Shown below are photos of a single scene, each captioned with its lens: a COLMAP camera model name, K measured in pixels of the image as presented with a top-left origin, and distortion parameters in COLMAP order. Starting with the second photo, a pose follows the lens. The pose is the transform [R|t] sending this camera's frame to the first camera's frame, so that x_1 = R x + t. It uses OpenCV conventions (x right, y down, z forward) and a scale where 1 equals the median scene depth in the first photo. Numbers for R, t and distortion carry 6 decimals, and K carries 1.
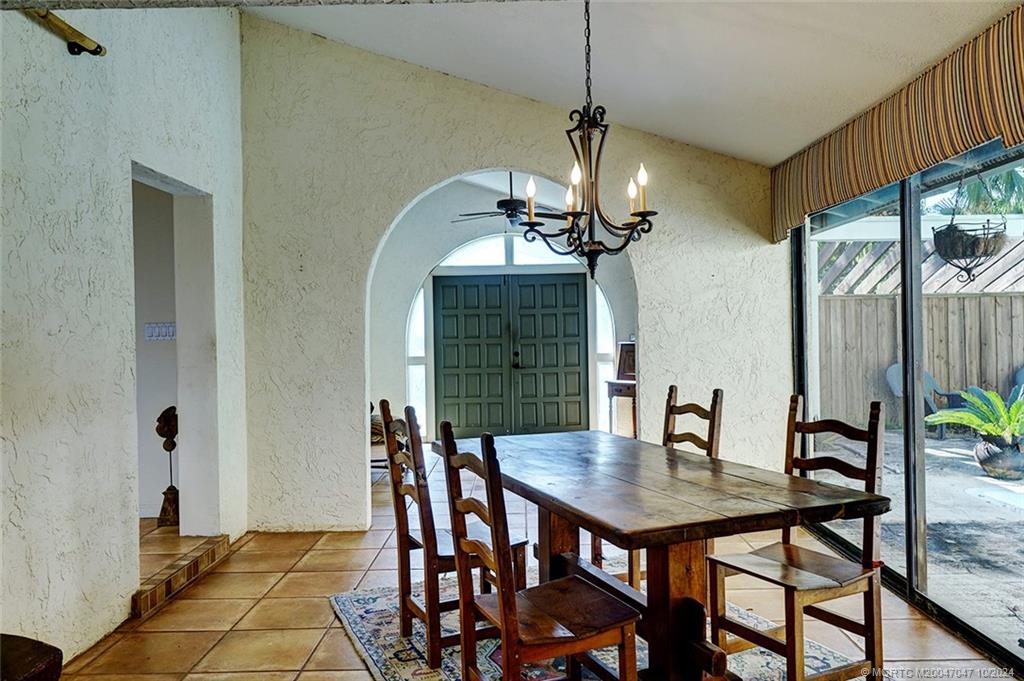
lens RADIAL K [[795.6, 0, 512.4], [0, 795.6, 337.8], [0, 0, 1]] dist [0.001078, 0.000357]
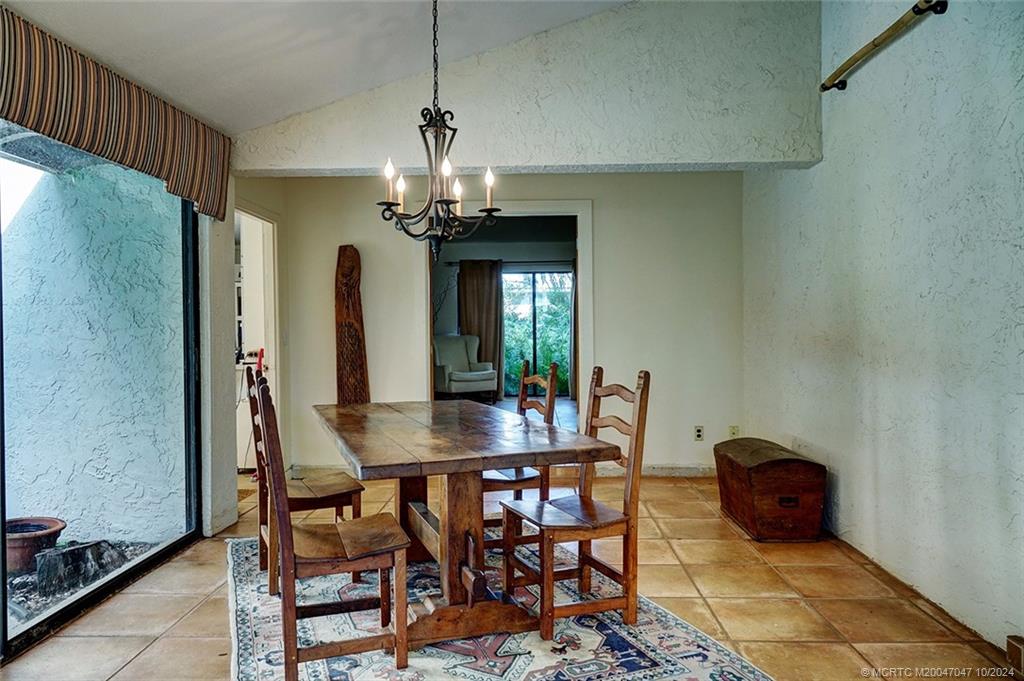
lens RADIAL K [[710.3, 0, 513.4], [0, 710.3, 336.5], [0, 0, 1]] dist [0.005145, 0.001722]
pose [[-0.999513, 0.027673, 0.014405, -0.016283], [0.027965, 0.999398, 0.020509, 0.013547], [-0.013829, 0.020902, -0.999686, 1.768461]]
